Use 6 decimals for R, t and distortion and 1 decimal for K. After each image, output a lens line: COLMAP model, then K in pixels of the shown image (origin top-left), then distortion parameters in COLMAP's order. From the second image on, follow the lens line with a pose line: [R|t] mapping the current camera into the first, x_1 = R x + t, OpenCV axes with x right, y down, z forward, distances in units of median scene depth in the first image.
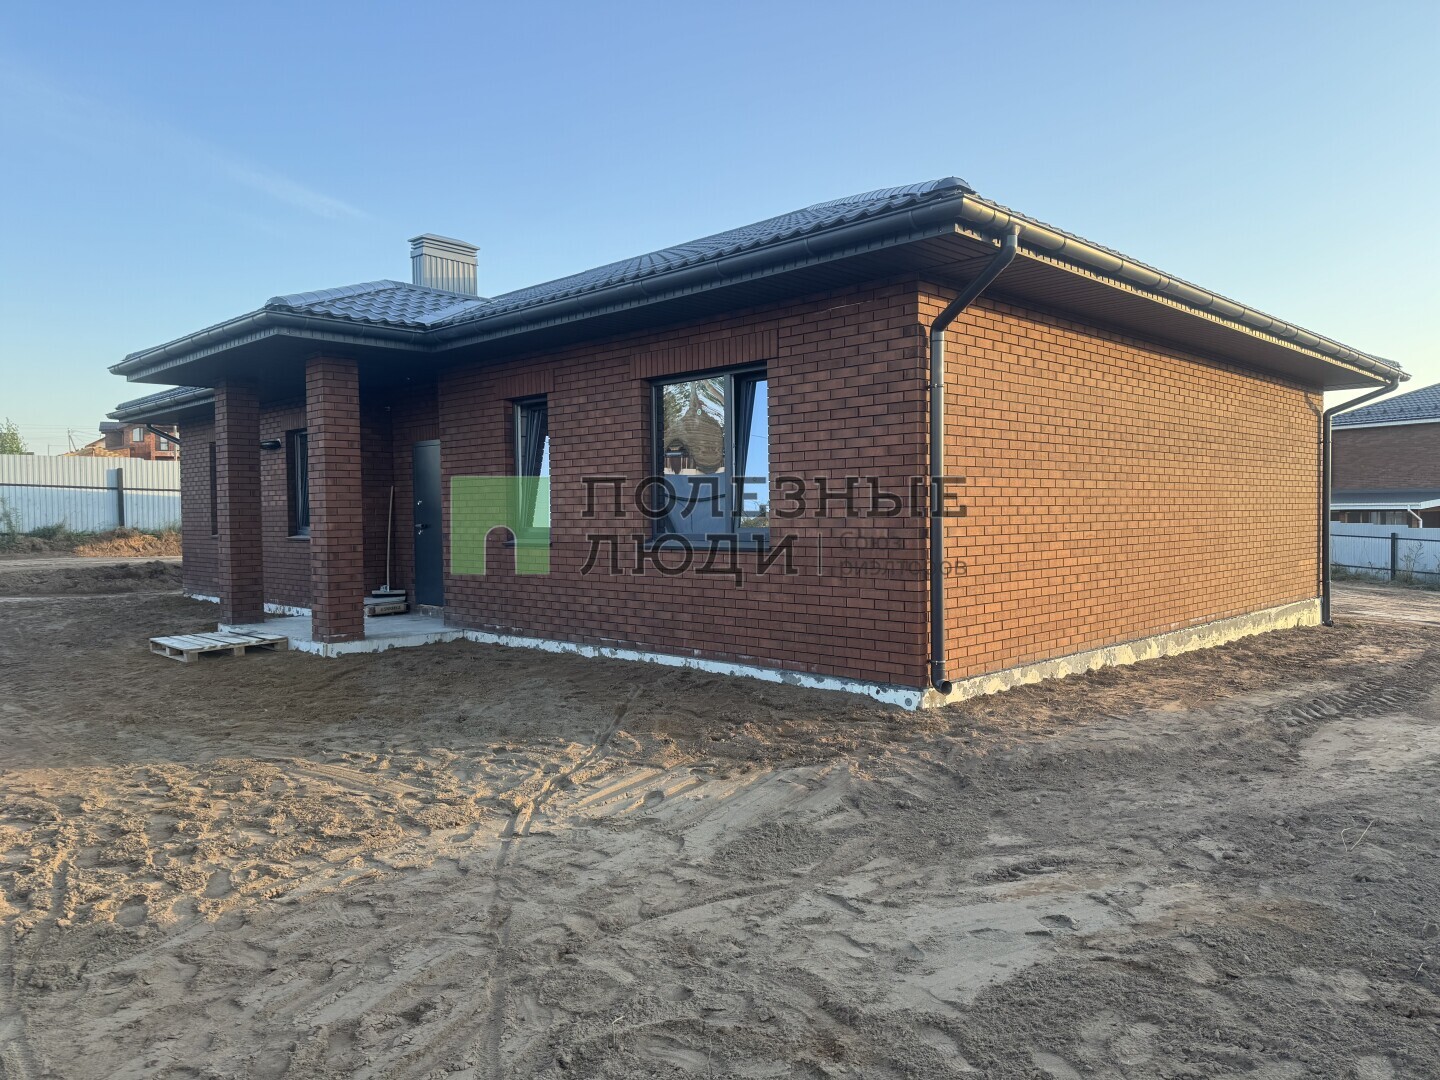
lens RADIAL K [[1006.2, 0, 721.9], [0, 1006.2, 532.5], [0, 0, 1]] dist [0.126228, -0.200786]
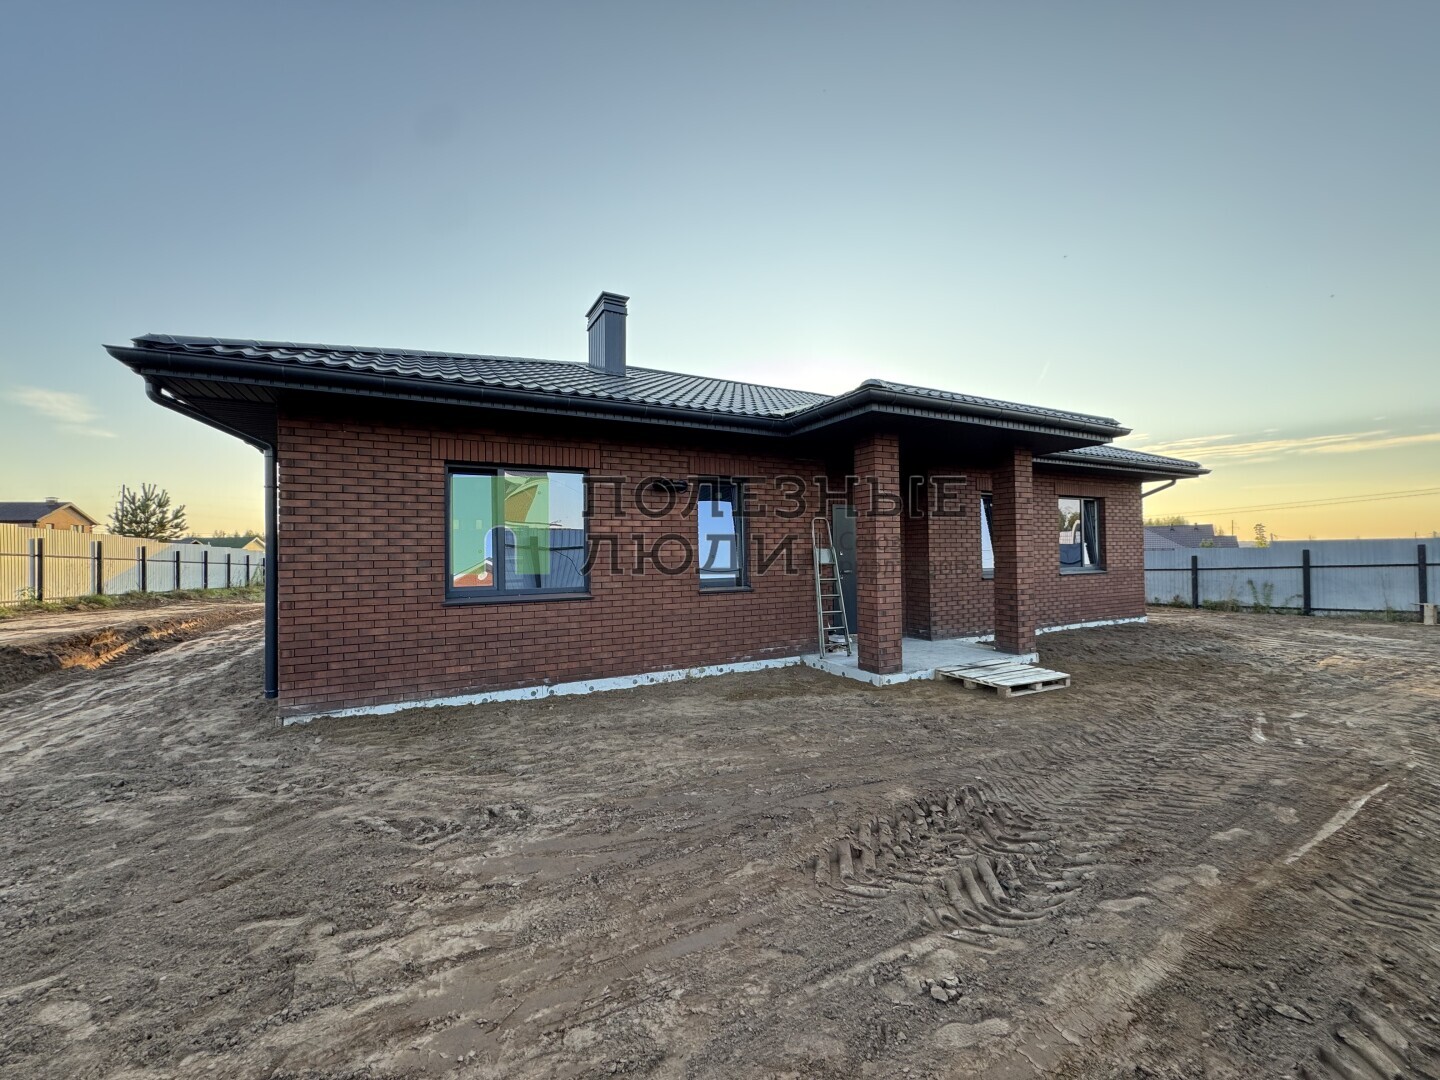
lens RADIAL K [[573.6, 0, 720.0], [0, 573.6, 540.0], [0, 0, 1]] dist [-0.002195, 0.000416]
pose [[0.310898, 0.026165, 0.950083, -1.545216], [0.025565, 0.999029, -0.035879, -0.044265], [-0.950099, 0.035444, 0.309928, 1.347012]]
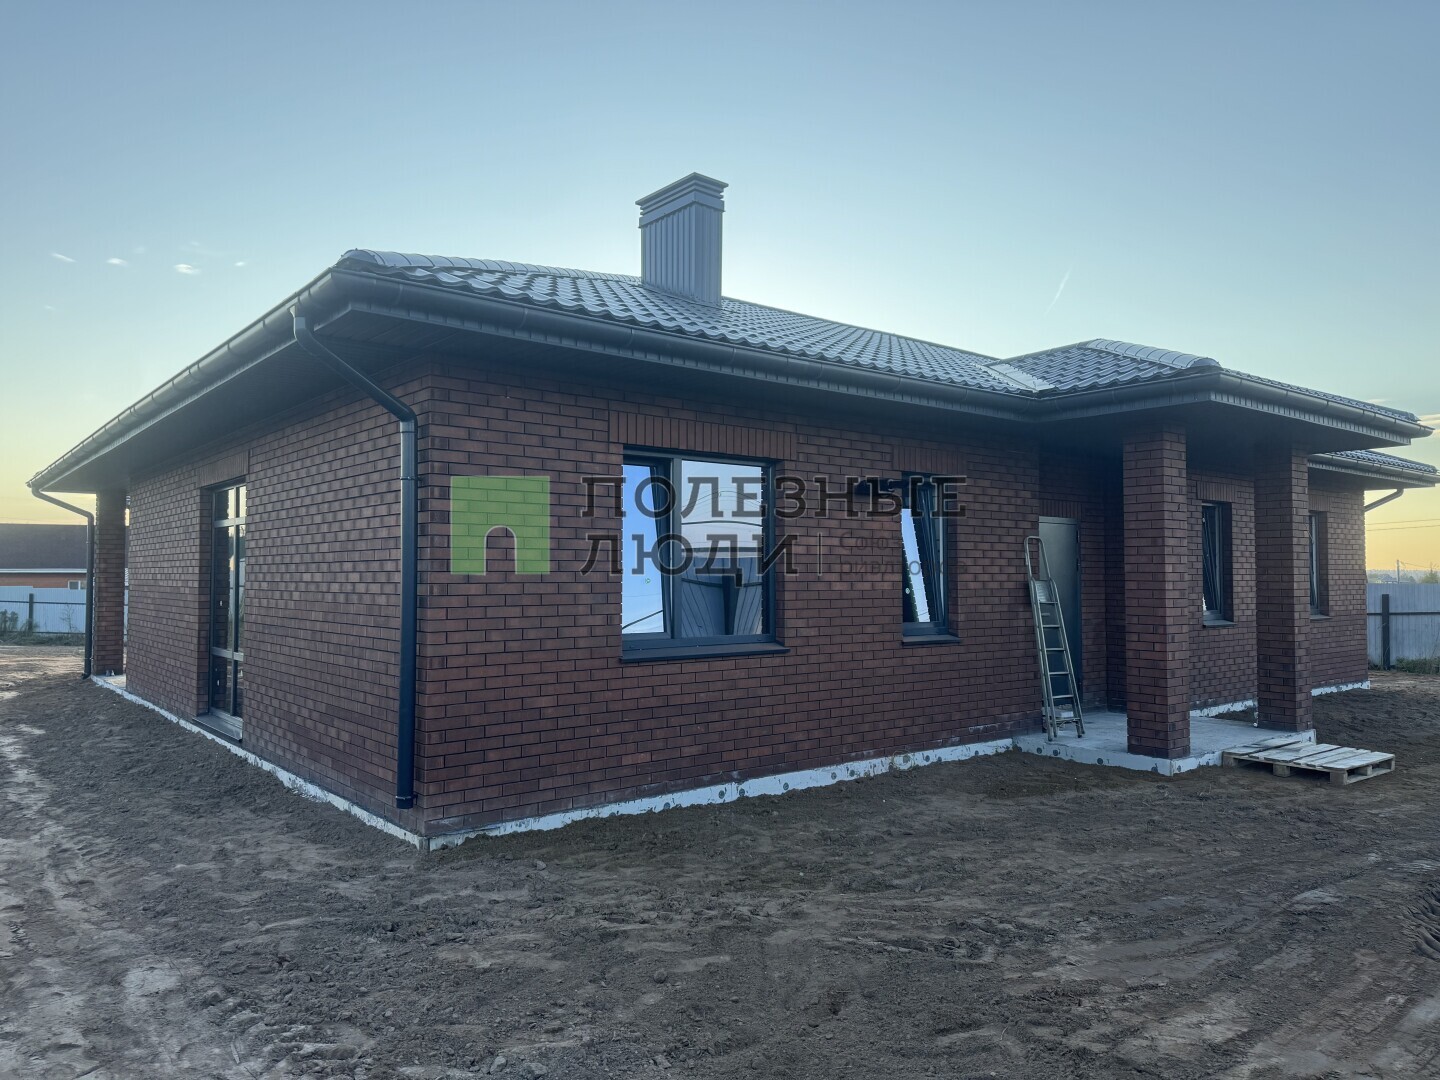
lens RADIAL K [[1006.2, 0, 721.9], [0, 1006.2, 532.5], [0, 0, 1]] dist [0.126228, -0.200786]
pose [[0.116306, 0.050296, 0.991939, -1.792376], [0.012982, 0.998555, -0.052153, -0.059171], [-0.993129, 0.018943, 0.115485, 1.708500]]
